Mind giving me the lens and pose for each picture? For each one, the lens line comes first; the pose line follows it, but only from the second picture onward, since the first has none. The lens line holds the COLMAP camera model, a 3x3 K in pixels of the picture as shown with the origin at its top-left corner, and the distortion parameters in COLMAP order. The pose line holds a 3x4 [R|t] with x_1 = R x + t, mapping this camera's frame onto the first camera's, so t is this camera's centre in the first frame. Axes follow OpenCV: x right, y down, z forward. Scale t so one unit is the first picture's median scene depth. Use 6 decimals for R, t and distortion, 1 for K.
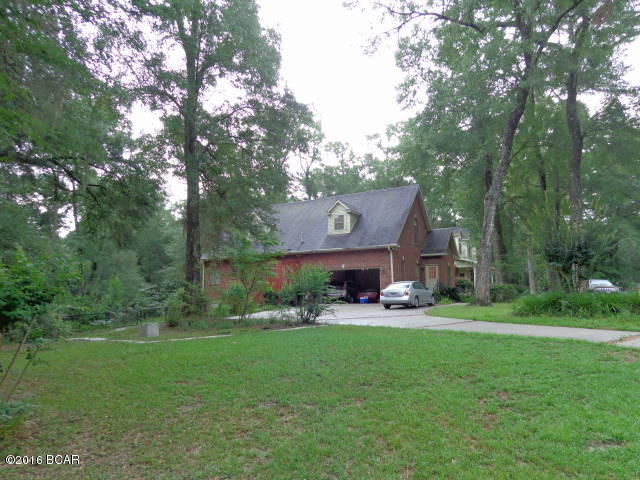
lens RADIAL K [[452.9, 0, 320.0], [0, 452.9, 240.0], [0, 0, 1]] dist [0.004037, 0.005565]
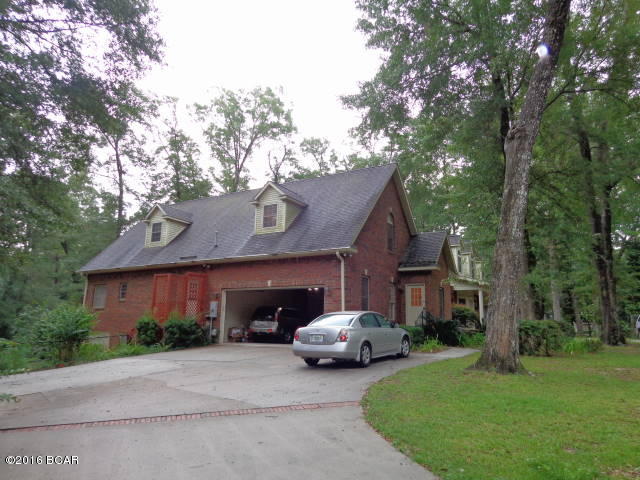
lens RADIAL K [[452.9, 0, 320.0], [0, 452.9, 240.0], [0, 0, 1]] dist [0.004037, 0.005565]
pose [[0.999839, 0.017102, -0.005388, 0.116565], [-0.017360, 0.998488, -0.052160, 0.028040], [0.004488, 0.052245, 0.998624, 0.357862]]
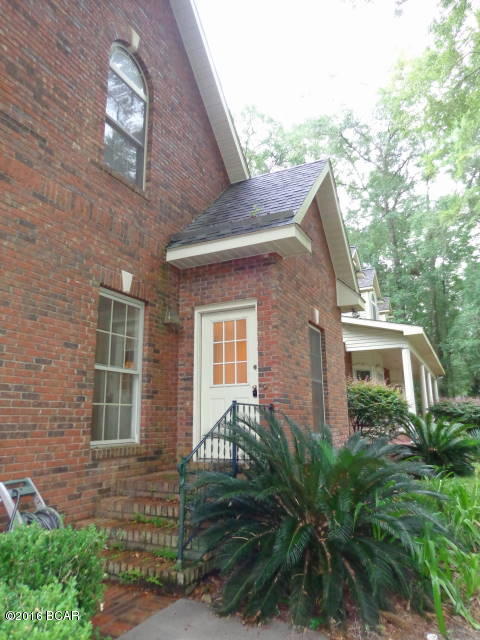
lens RADIAL K [[452.9, 0, 240.0], [0, 452.9, 320.0], [0, 0, 1]] dist [0.004037, 0.005565]
pose [[0.996995, 0.004831, 0.077315, 0.248232], [0.000162, 0.997921, -0.064444, 0.074222], [-0.077466, 0.064263, 0.994922, 0.850872]]
